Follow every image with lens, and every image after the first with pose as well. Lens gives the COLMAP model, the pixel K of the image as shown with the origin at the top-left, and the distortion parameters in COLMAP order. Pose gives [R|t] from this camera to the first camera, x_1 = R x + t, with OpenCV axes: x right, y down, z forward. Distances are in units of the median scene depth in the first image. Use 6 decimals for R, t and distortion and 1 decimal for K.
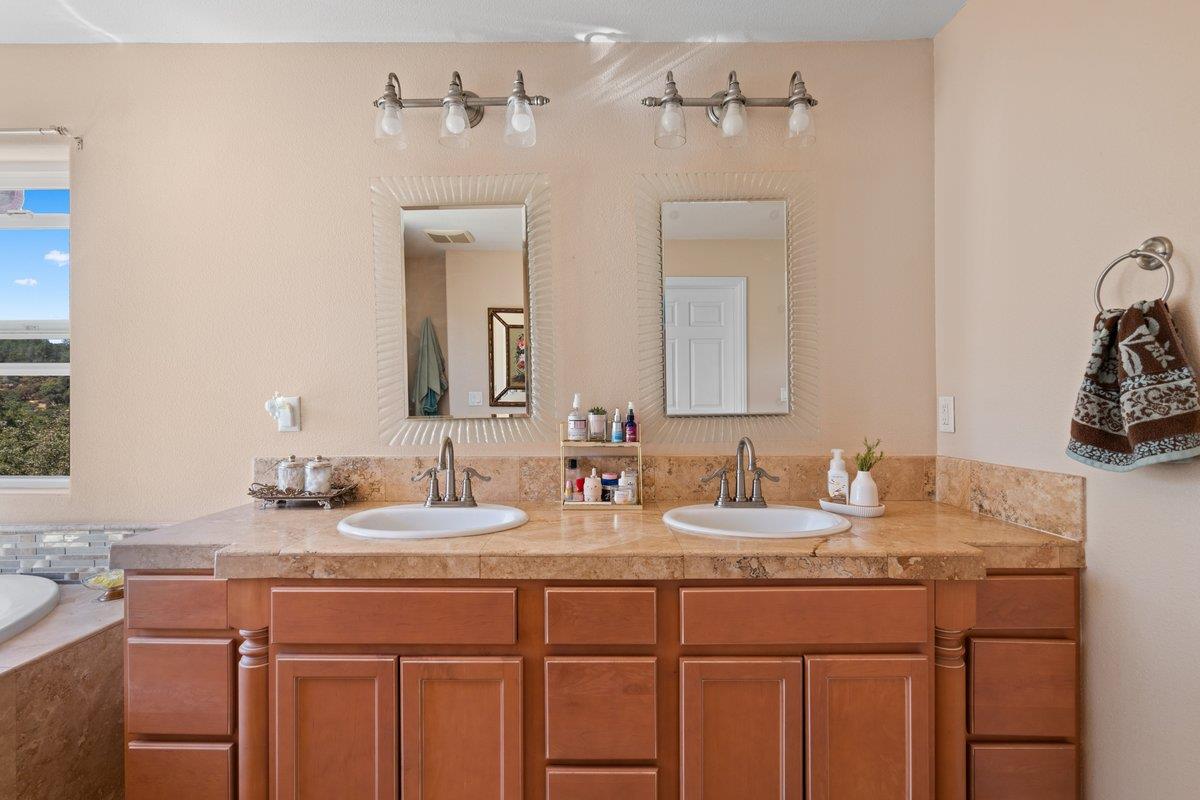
lens RADIAL K [[524.0, 0, 600.2], [0, 524.0, 408.5], [0, 0, 1]] dist [0.001683, 0.000312]
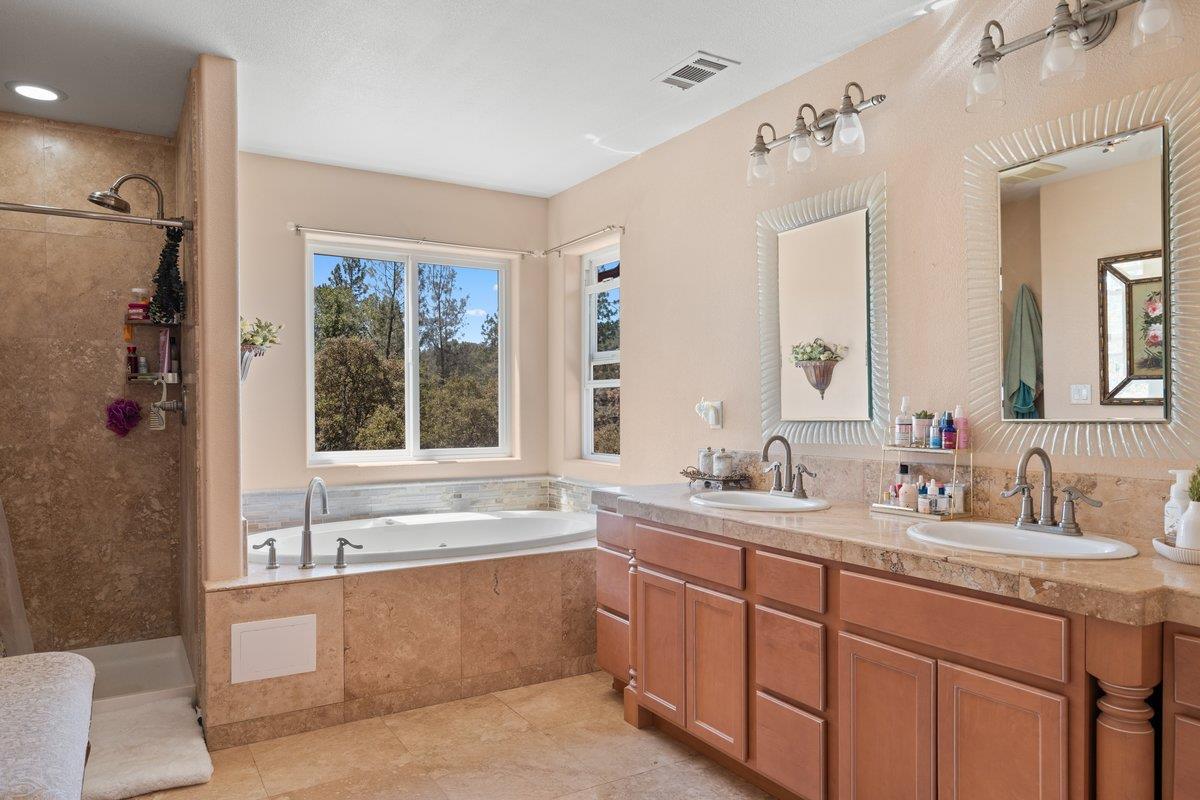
lens RADIAL K [[804.5, 0, 601.3], [0, 804.5, 404.0], [0, 0, 1]] dist [0.036689, -0.001326]
pose [[0.525566, -0.002960, -0.850747, 0.936592], [0.000194, 0.999994, -0.003359, -0.008965], [0.850753, 0.001601, 0.525564, -0.252833]]
